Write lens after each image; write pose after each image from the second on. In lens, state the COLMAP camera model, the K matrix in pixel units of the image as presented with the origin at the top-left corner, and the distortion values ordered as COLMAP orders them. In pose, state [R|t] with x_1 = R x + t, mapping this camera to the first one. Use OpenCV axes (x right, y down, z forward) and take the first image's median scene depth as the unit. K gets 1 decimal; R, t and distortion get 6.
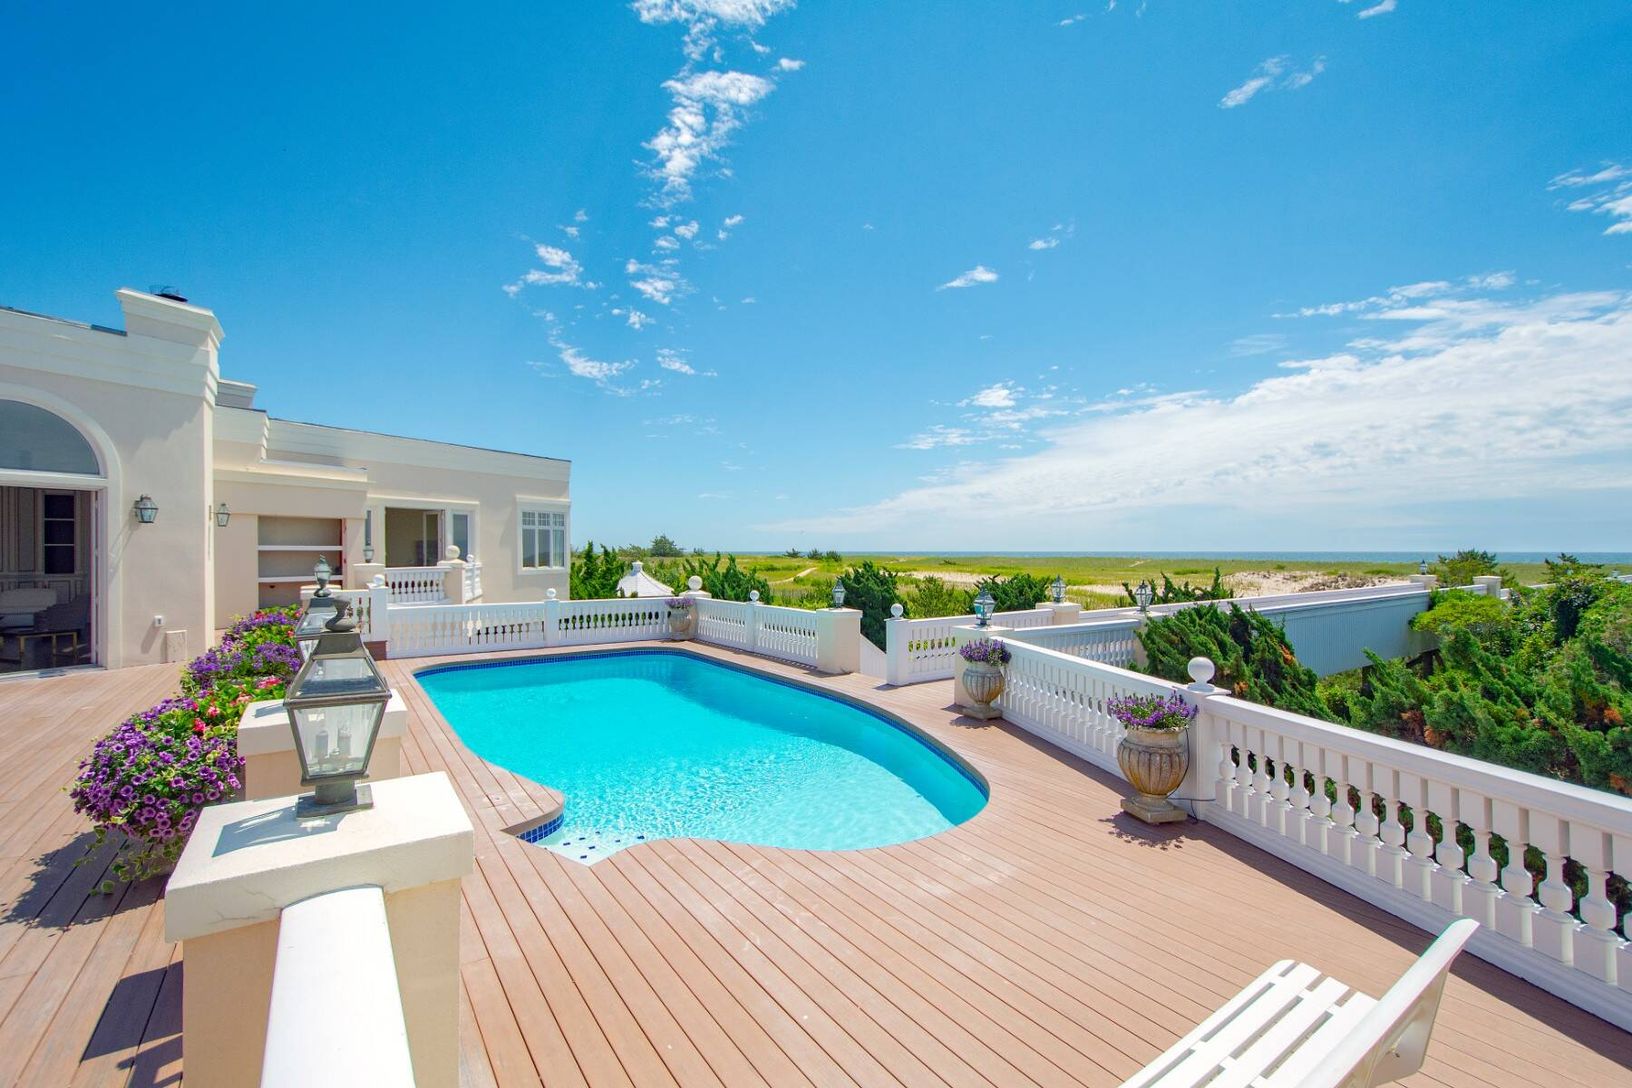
lens RADIAL K [[718.0, 0, 816.0], [0, 718.0, 544.0], [0, 0, 1]] dist [-0.001554, -0.000075]
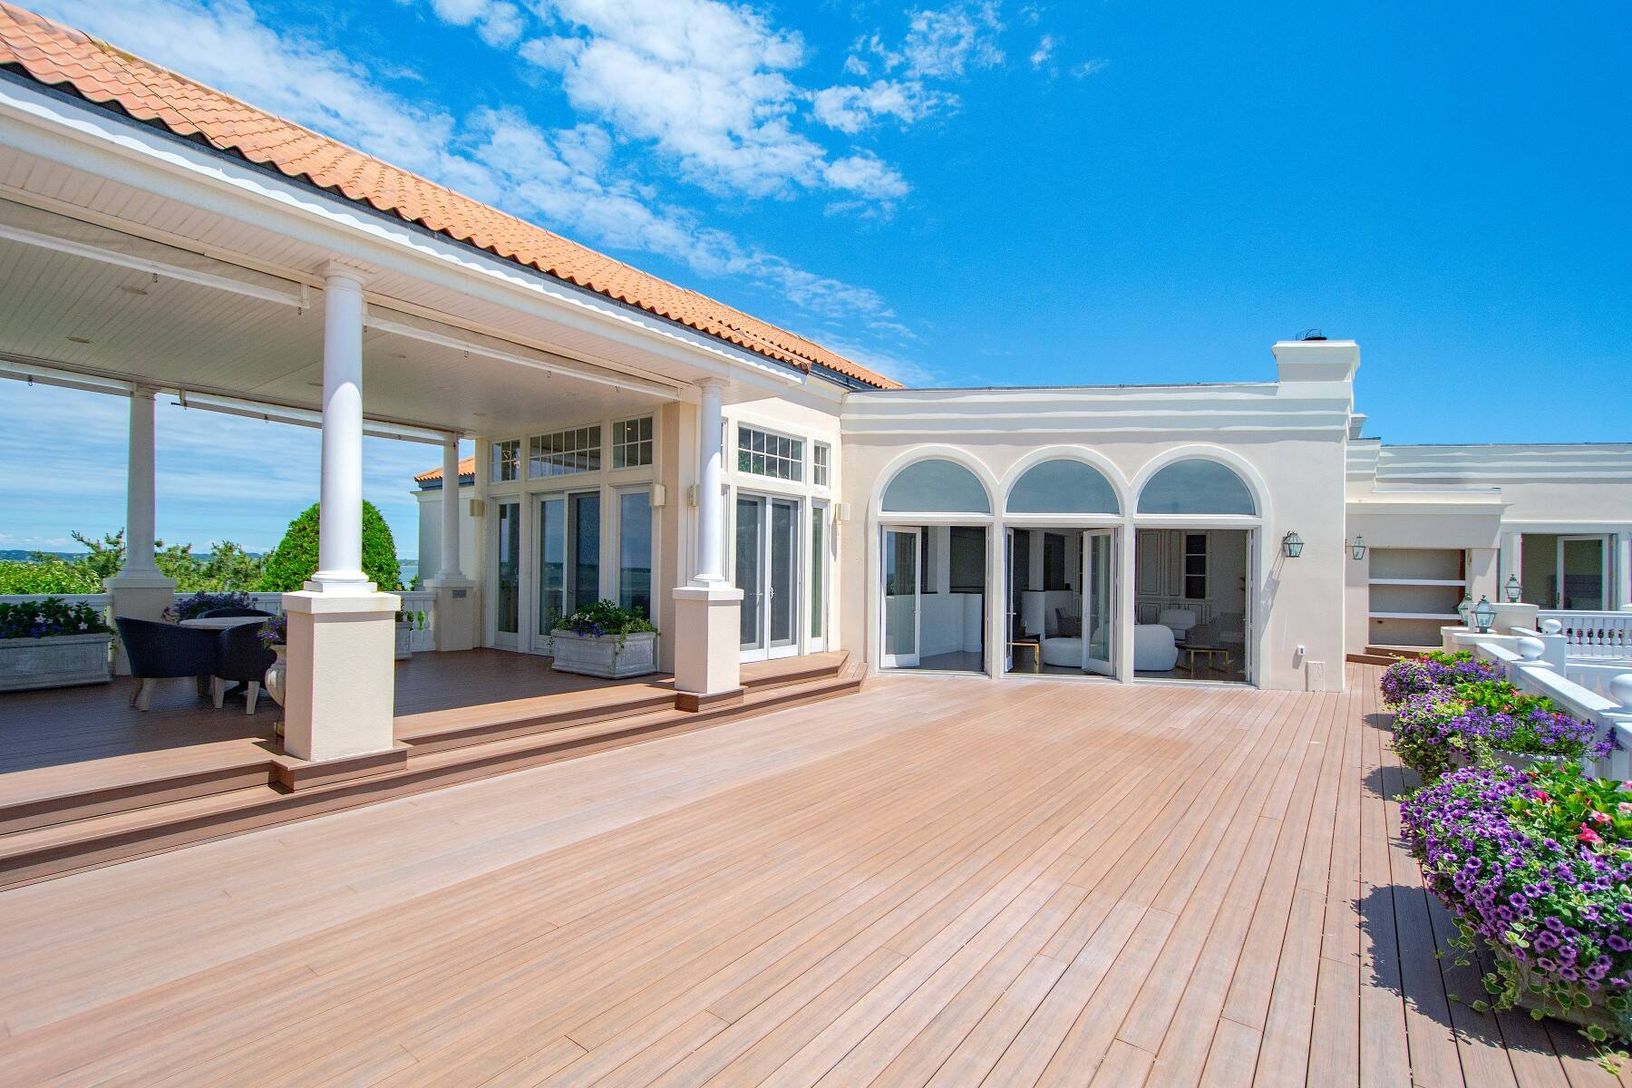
lens RADIAL K [[700.7, 0, 811.6], [0, 700.7, 564.2], [0, 0, 1]] dist [0.001599, -0.000082]
pose [[0.300507, -0.002758, -0.953776, -0.127473], [-0.011581, 0.999912, -0.006540, -0.003208], [0.953709, 0.013011, 0.300449, 0.005678]]
